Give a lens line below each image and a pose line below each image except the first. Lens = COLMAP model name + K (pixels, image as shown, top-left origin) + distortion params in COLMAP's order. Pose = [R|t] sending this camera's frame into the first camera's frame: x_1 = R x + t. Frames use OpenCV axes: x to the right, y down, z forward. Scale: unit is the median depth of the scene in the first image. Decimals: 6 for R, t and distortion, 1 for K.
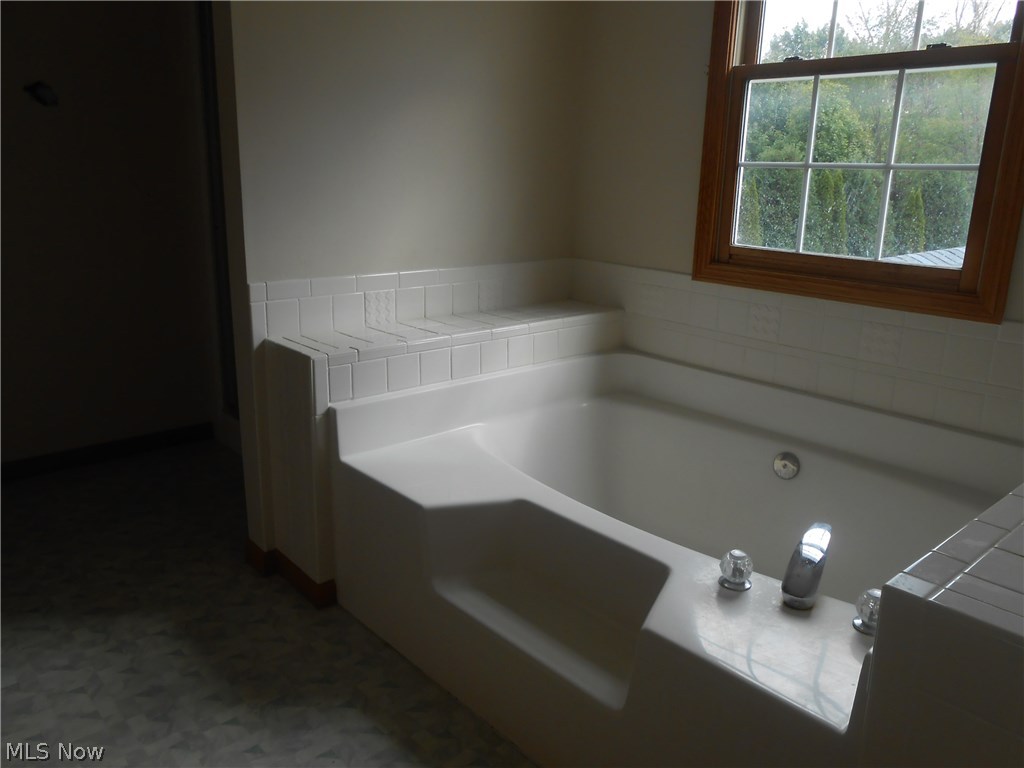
lens RADIAL K [[797.1, 0, 512.7], [0, 797.1, 385.1], [0, 0, 1]] dist [-0.027305, 0.028439]
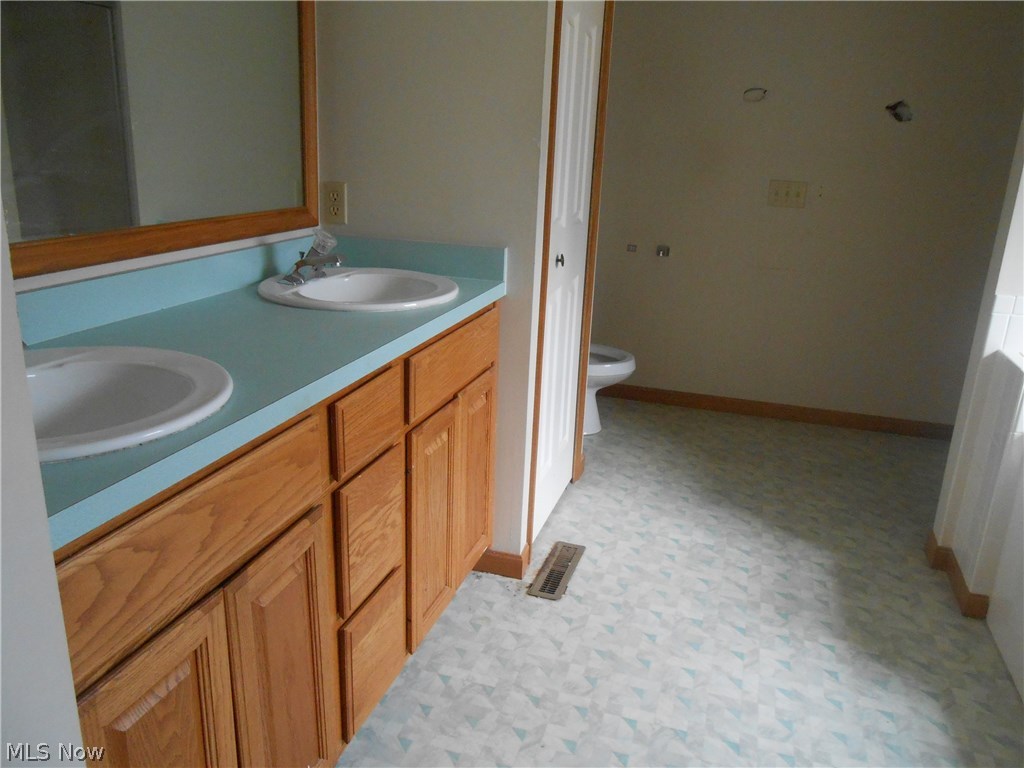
lens RADIAL K [[797.1, 0, 510.4], [0, 797.1, 384.9], [0, 0, 1]] dist [-0.027305, 0.028439]
pose [[0.510186, 0.254965, -0.821403, 0.268508], [-0.247745, 0.958135, 0.143528, -0.008029], [0.823609, 0.130272, 0.551993, -0.106443]]
